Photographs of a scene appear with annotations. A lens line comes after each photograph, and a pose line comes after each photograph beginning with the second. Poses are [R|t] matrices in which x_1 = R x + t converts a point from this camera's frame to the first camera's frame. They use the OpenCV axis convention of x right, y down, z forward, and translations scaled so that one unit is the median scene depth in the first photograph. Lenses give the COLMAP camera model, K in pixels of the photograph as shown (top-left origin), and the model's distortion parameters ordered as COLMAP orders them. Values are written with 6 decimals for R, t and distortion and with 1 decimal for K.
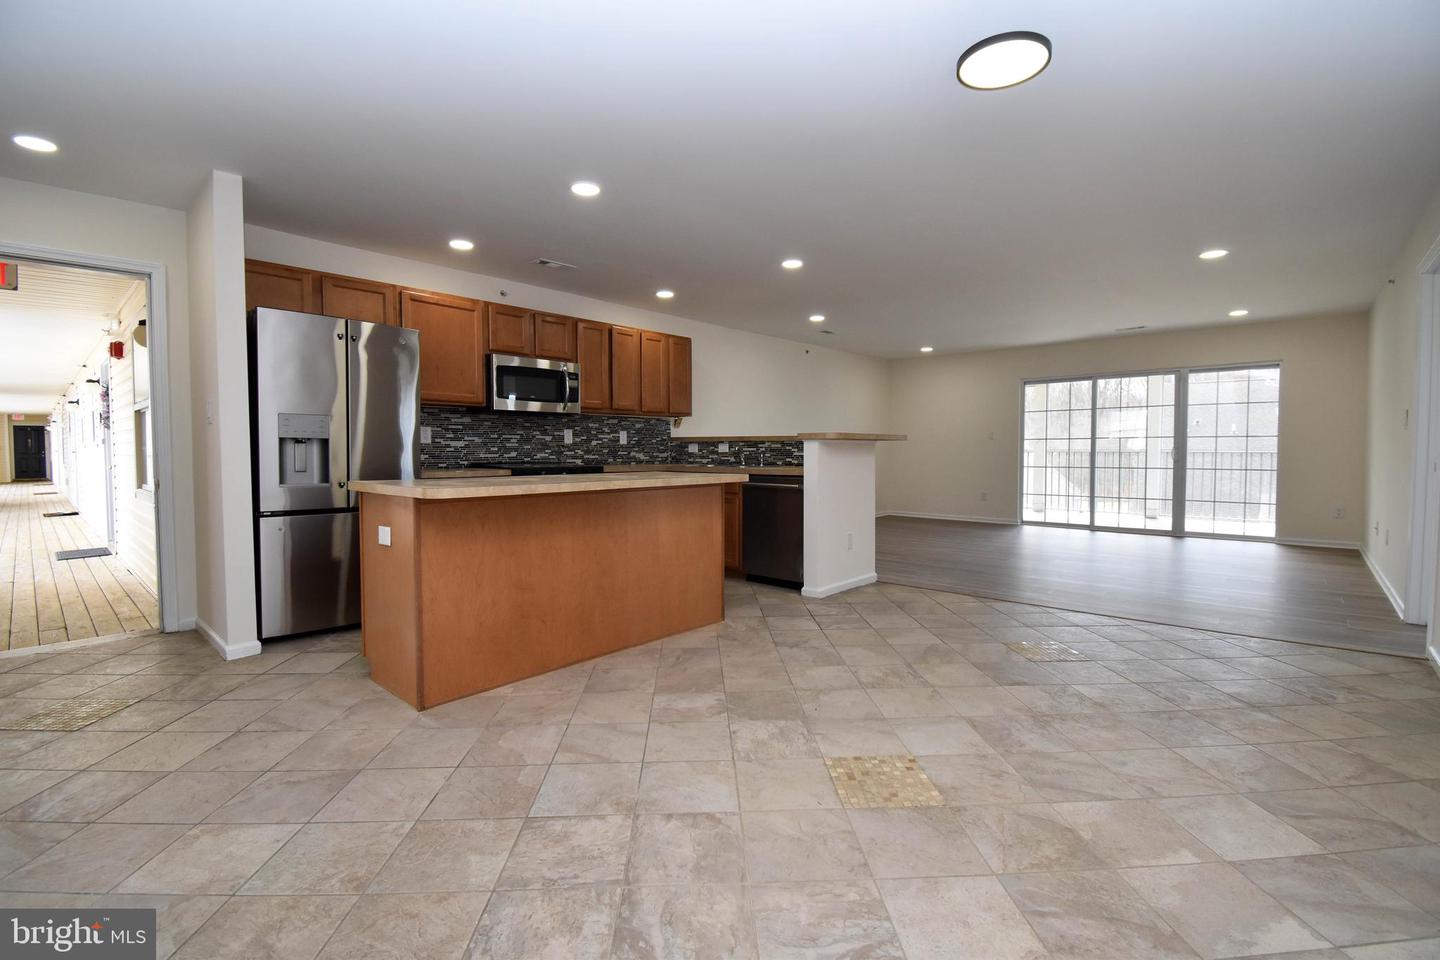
lens RADIAL K [[638.4, 0, 722.7], [0, 638.4, 473.0], [0, 0, 1]] dist [0.018897, -0.025583]
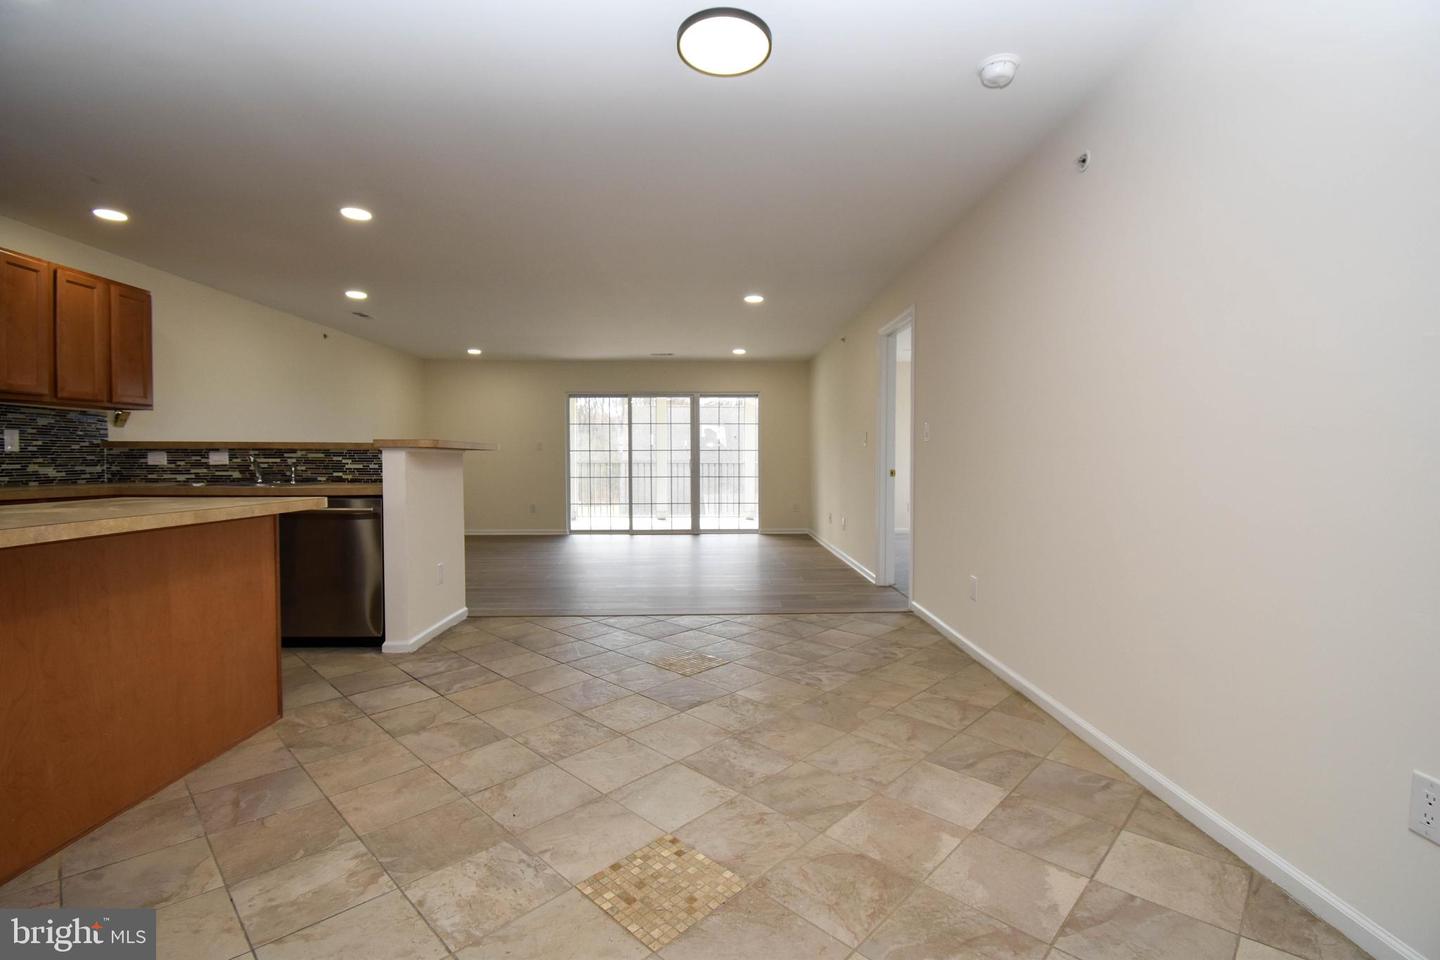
lens RADIAL K [[638.4, 0, 722.7], [0, 638.4, 473.0], [0, 0, 1]] dist [0.018897, -0.025583]
pose [[0.725744, -0.012884, 0.687844, -0.093427], [0.024553, 0.999673, -0.007180, -0.006103], [-0.687526, 0.022099, 0.725823, 0.151545]]
